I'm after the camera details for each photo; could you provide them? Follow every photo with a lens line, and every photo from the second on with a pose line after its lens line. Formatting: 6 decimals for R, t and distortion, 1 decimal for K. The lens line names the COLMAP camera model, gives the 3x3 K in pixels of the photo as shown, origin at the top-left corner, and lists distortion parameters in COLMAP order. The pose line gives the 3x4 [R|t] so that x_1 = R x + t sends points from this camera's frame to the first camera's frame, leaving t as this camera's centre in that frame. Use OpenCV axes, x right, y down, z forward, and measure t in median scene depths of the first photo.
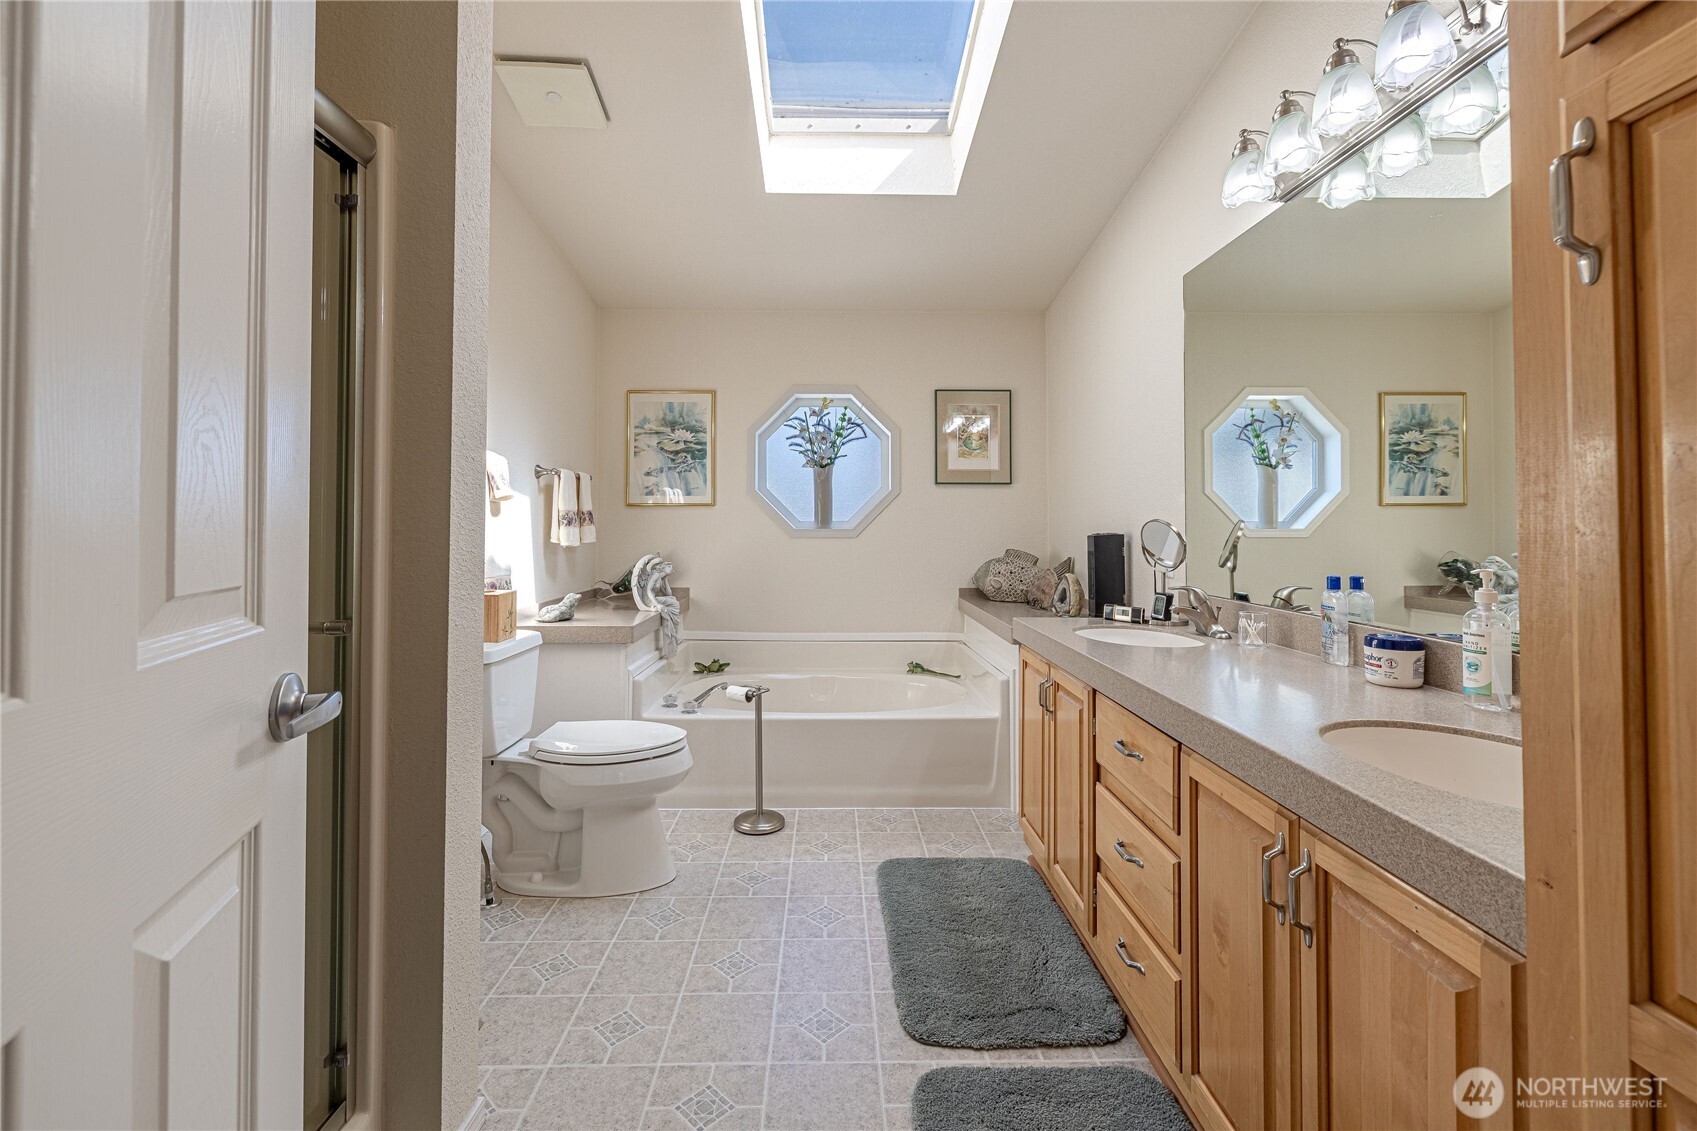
lens RADIAL K [[728.6, 0, 840.0], [0, 728.6, 529.8], [0, 0, 1]] dist [0.001408, 0.000109]
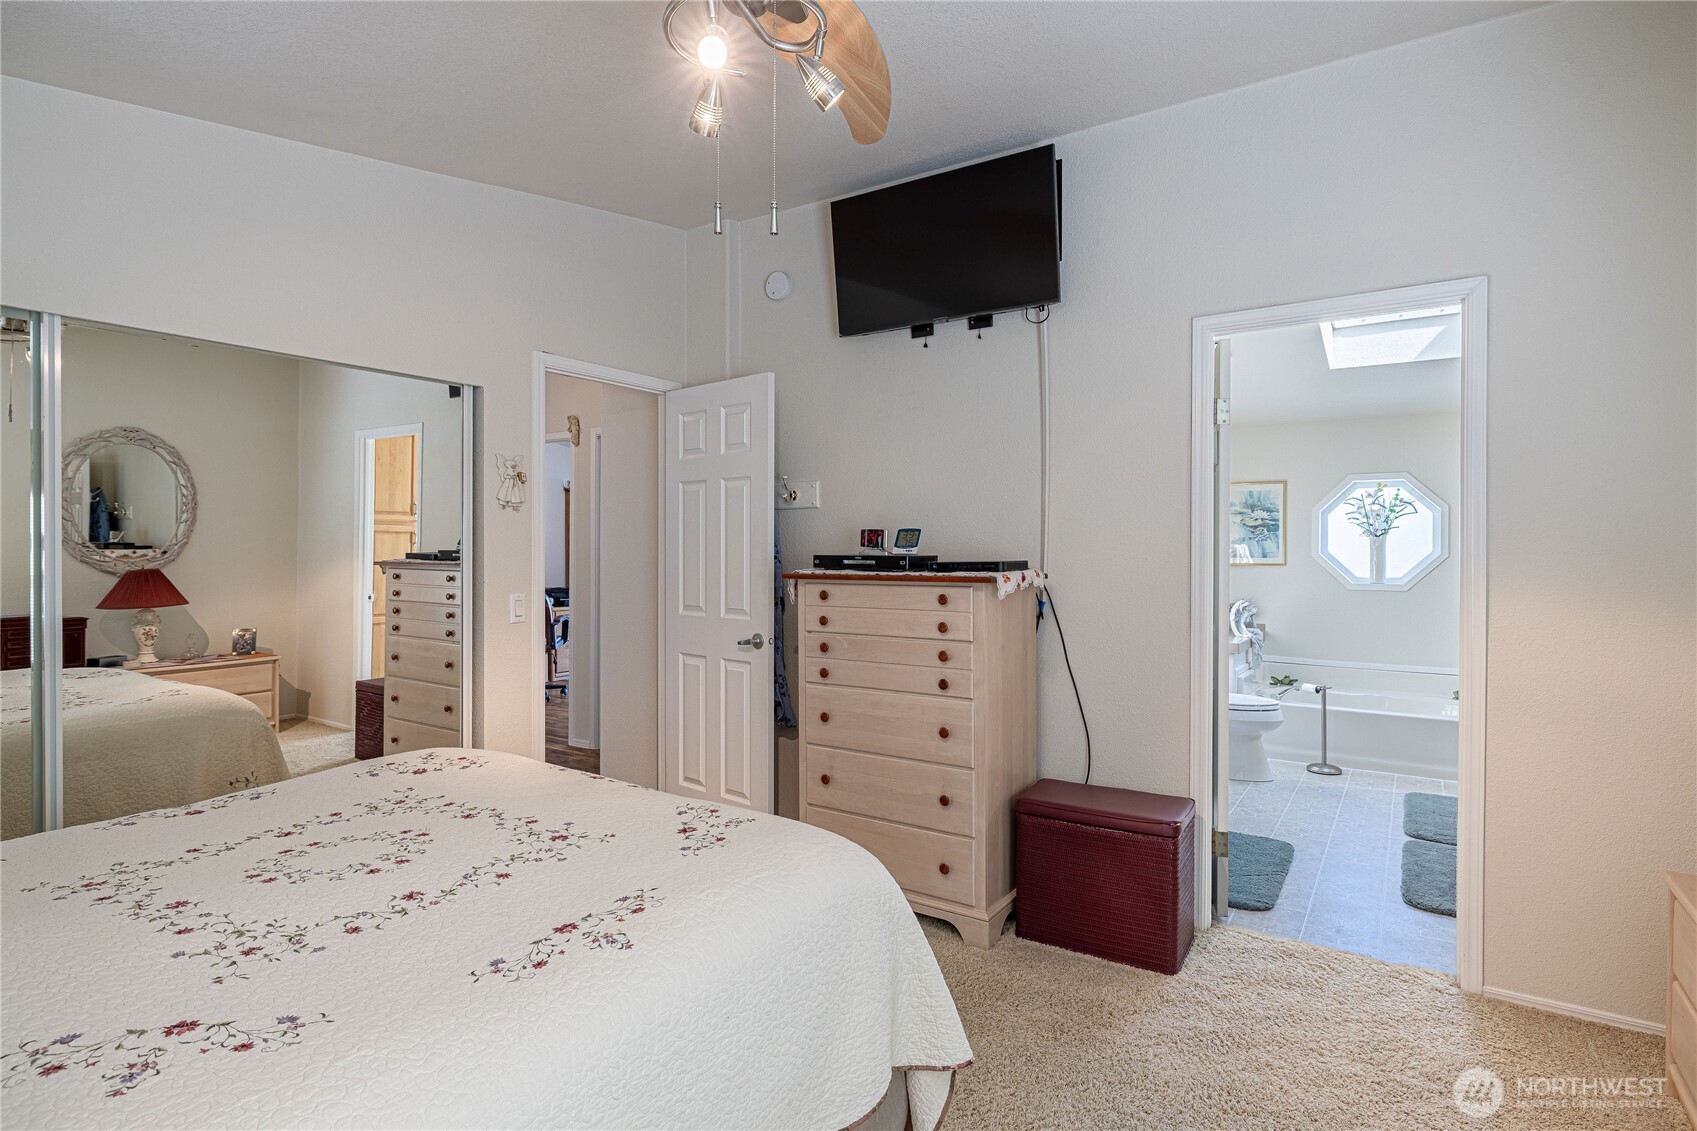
lens RADIAL K [[882.5, 0, 848.5], [0, 882.5, 565.5], [0, 0, 1]] dist [-0.001805, -0.000135]
pose [[0.832041, 0.006470, -0.554676, 0.069451], [-0.003731, 0.999975, 0.006067, -0.042558], [0.554701, -0.002978, 0.832044, -0.901094]]
